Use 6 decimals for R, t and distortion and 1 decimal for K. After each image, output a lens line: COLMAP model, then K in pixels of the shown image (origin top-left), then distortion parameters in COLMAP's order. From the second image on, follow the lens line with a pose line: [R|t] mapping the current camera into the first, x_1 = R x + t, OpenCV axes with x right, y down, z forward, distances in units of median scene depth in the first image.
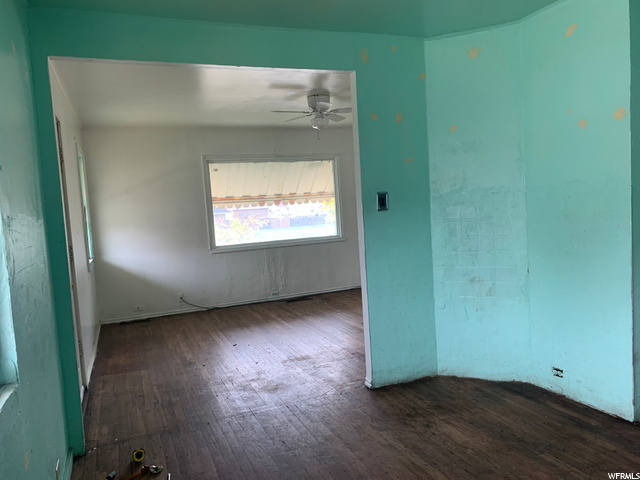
lens RADIAL K [[504.0, 0, 322.7], [0, 504.0, 239.6], [0, 0, 1]] dist [0.027110, -0.013264]
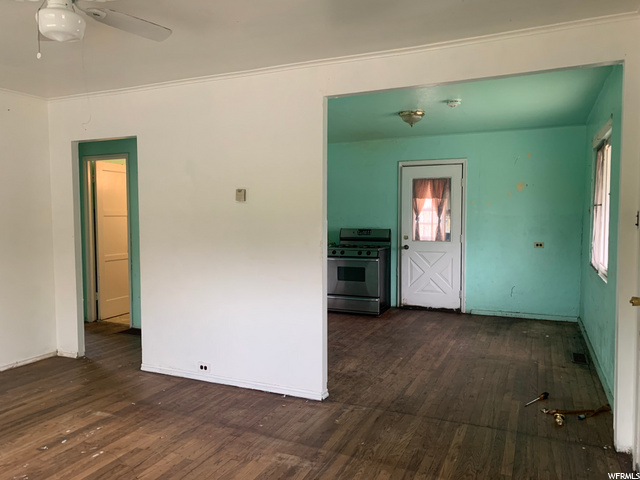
lens RADIAL K [[504.0, 0, 319.0], [0, 504.0, 245.0], [0, 0, 1]] dist [0.027110, -0.013264]
pose [[-0.688146, 0.020597, 0.725280, -0.319852], [0.100328, 0.992696, 0.067000, -0.041967], [-0.718603, 0.118872, -0.685186, 0.824205]]
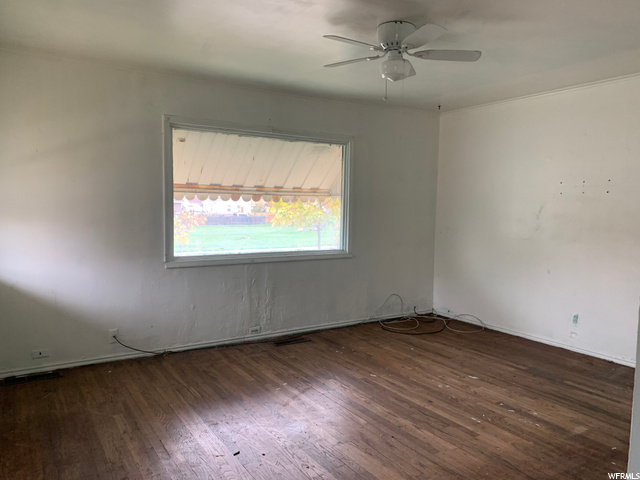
lens RADIAL K [[504.0, 0, 315.8], [0, 504.0, 240.4], [0, 0, 1]] dist [0.027110, -0.013264]
pose [[0.983516, 0.065883, 0.168392, -0.143736], [-0.065377, 0.997824, -0.008551, -0.014539], [-0.168589, -0.002599, 0.985683, 0.328065]]
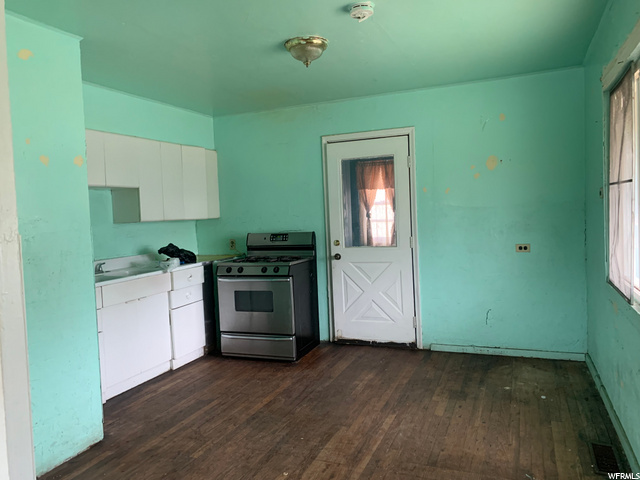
lens RADIAL K [[504.0, 0, 319.5], [0, 504.0, 235.7], [0, 0, 1]] dist [0.027110, -0.013264]
pose [[-0.706524, 0.060229, 0.705122, -0.198150], [0.140400, 0.988496, 0.056245, -0.026324], [-0.693622, 0.138737, -0.706852, 0.535032]]
